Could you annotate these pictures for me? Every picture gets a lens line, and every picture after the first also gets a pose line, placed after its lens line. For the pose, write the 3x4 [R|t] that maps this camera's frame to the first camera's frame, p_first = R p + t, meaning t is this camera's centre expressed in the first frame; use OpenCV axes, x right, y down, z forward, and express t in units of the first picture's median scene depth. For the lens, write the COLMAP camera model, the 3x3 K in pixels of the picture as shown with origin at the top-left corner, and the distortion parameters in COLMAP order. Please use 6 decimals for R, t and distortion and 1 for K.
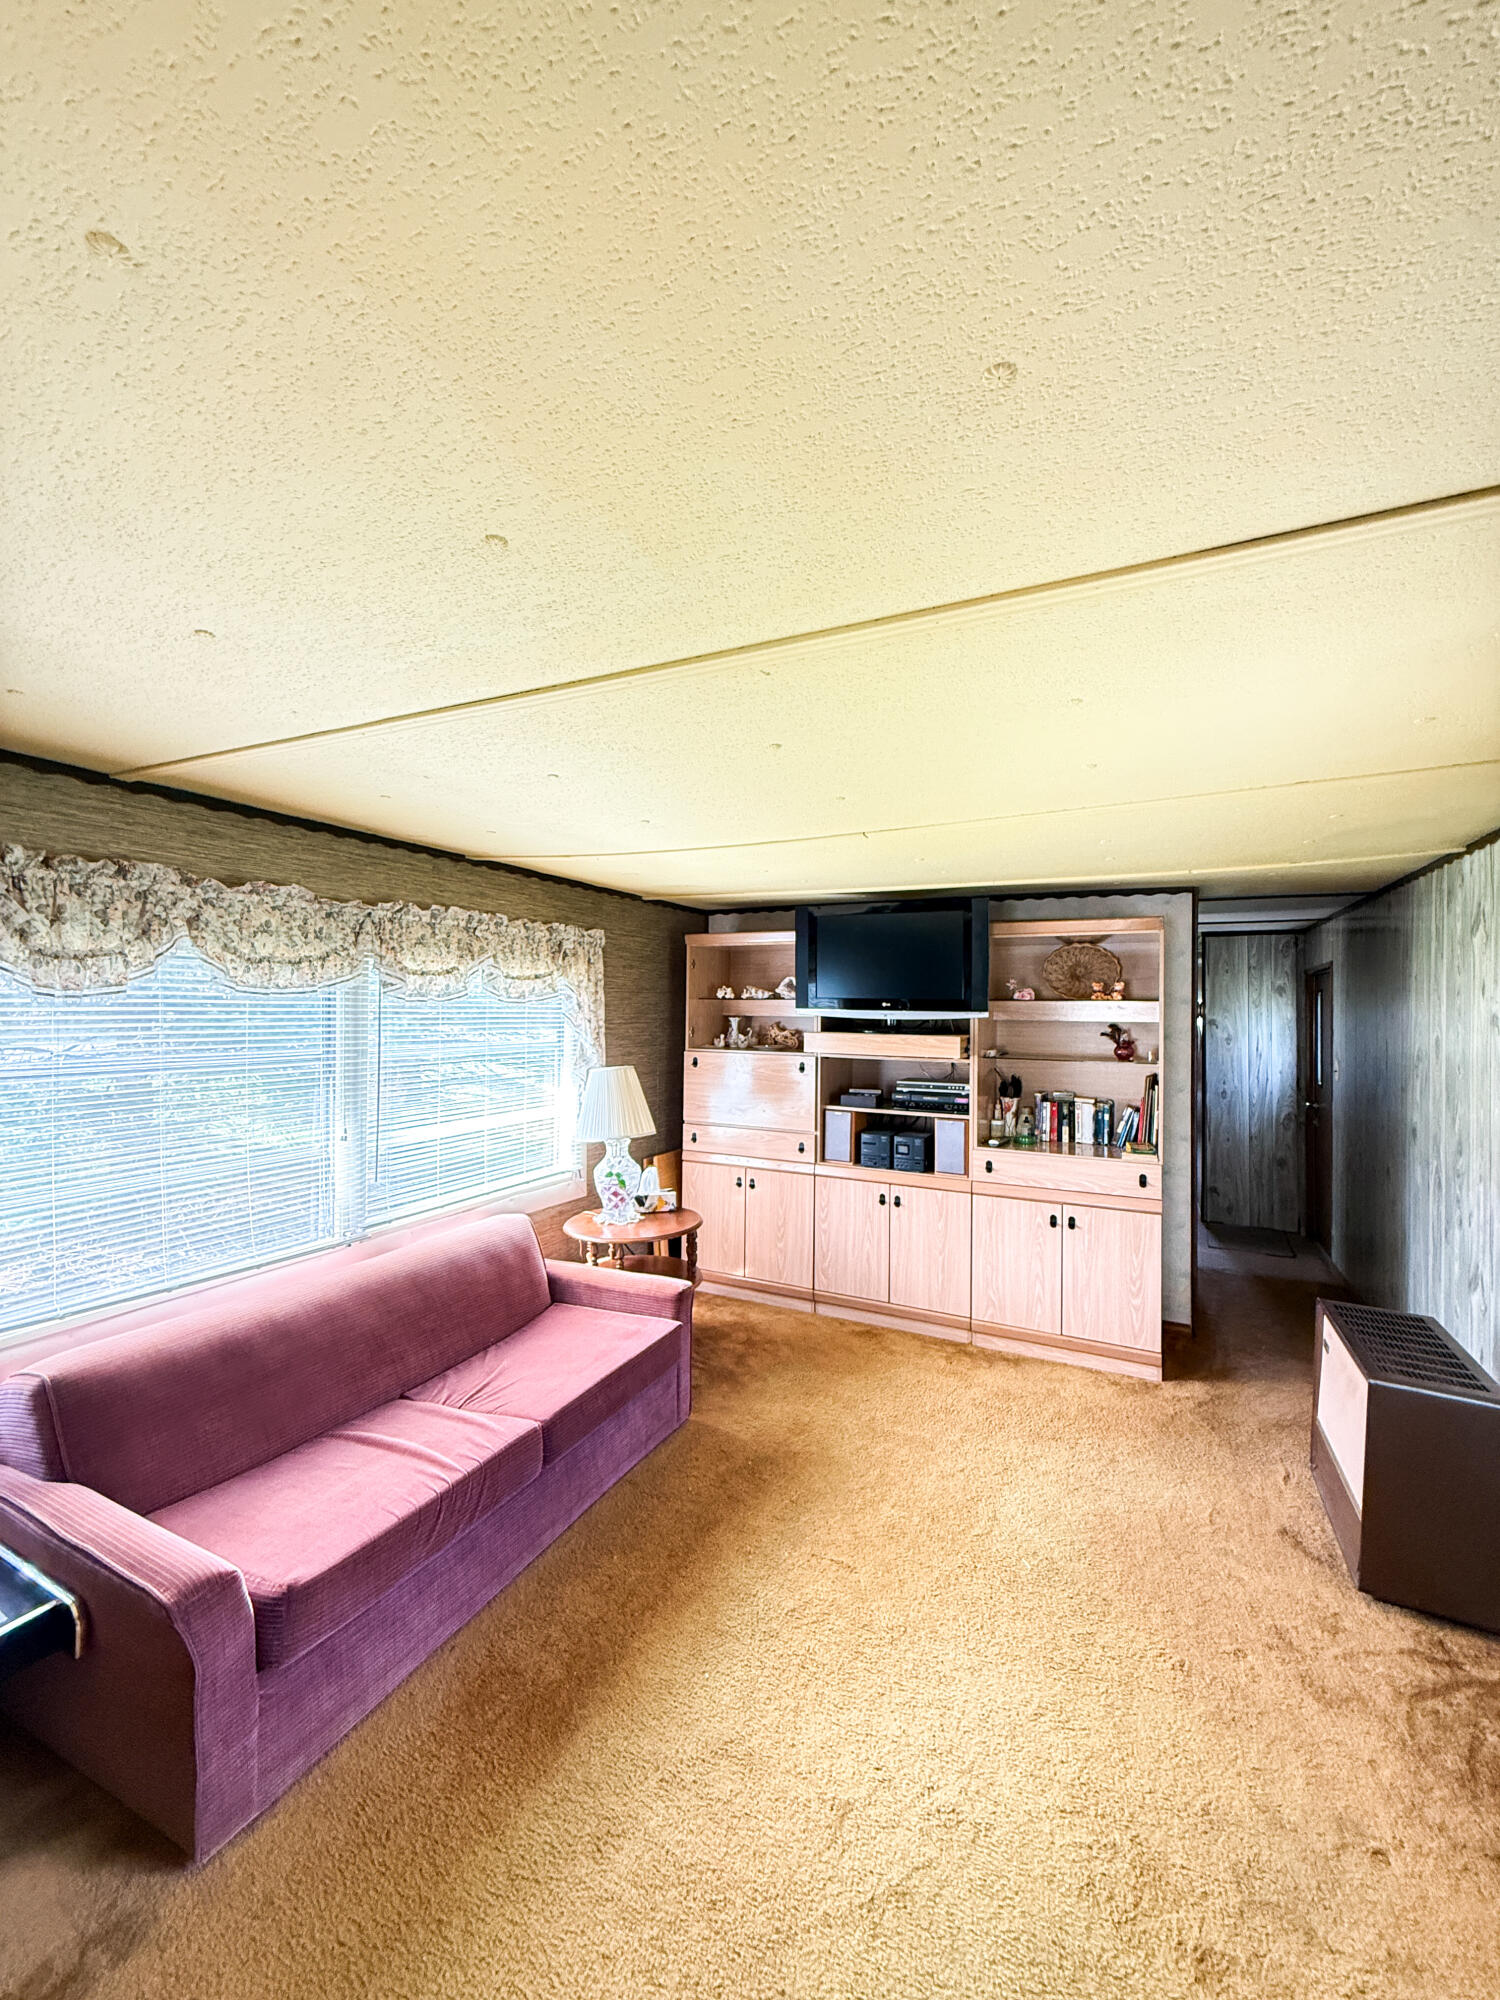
lens RADIAL K [[800.3, 0, 749.2], [0, 800.3, 996.2], [0, 0, 1]] dist [-0.001244, 0.000070]
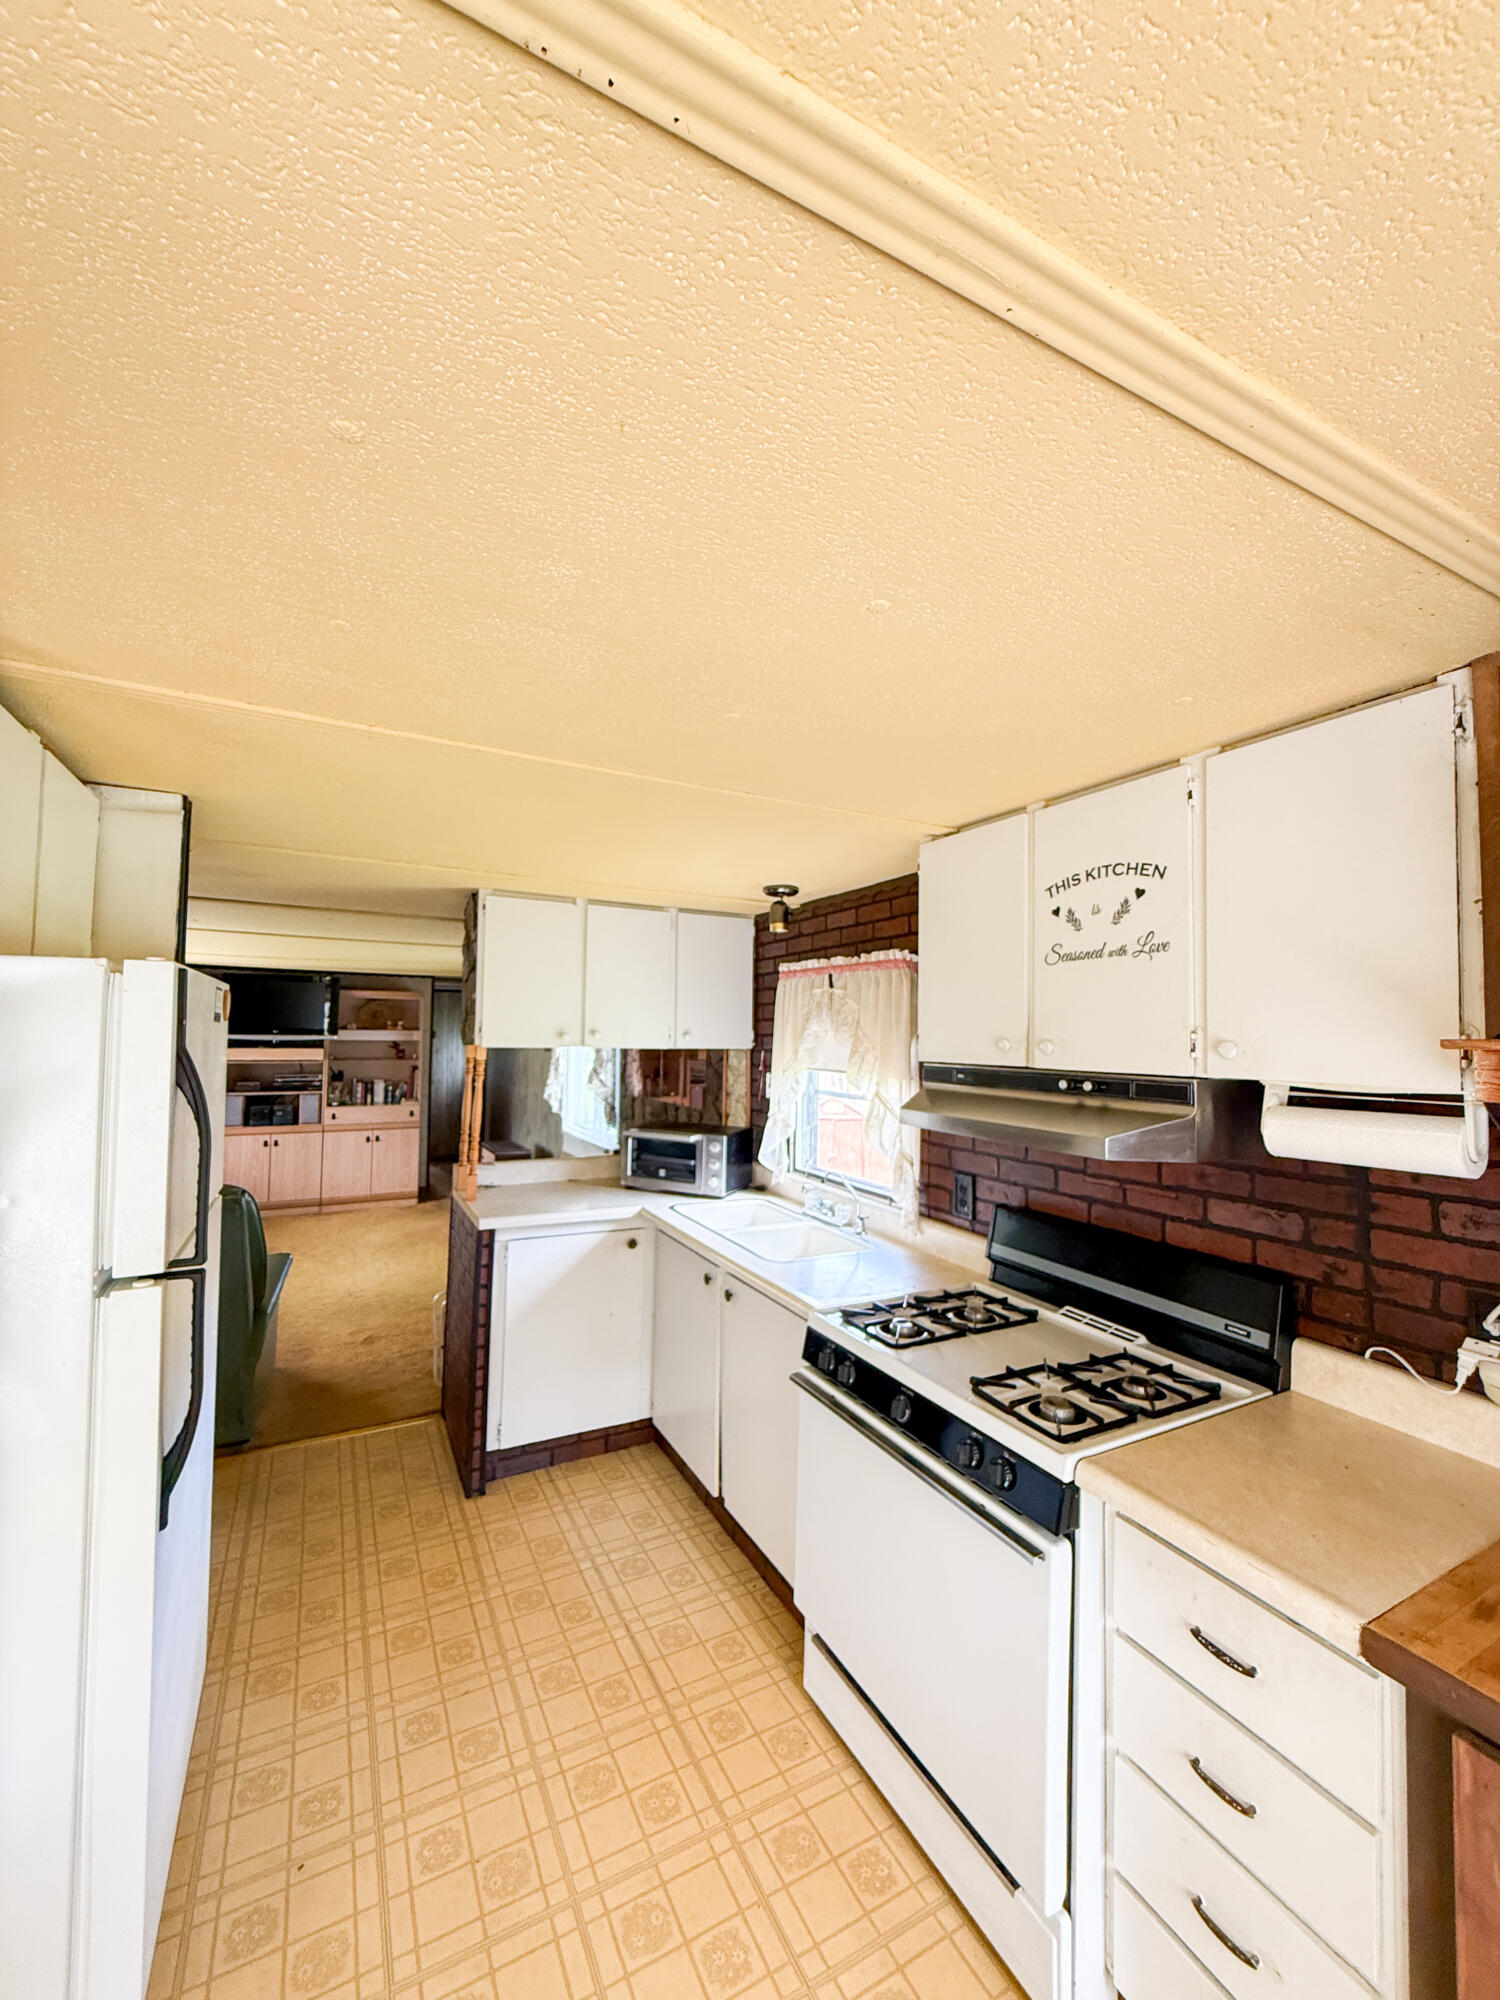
lens RADIAL K [[800.3, 0, 753.3], [0, 800.3, 999.0], [0, 0, 1]] dist [-0.001244, 0.000070]
pose [[0.568622, 0.037118, 0.821761, -0.696360], [-0.012511, 0.999256, -0.036478, -0.010254], [-0.822504, 0.010462, 0.568664, -0.896901]]
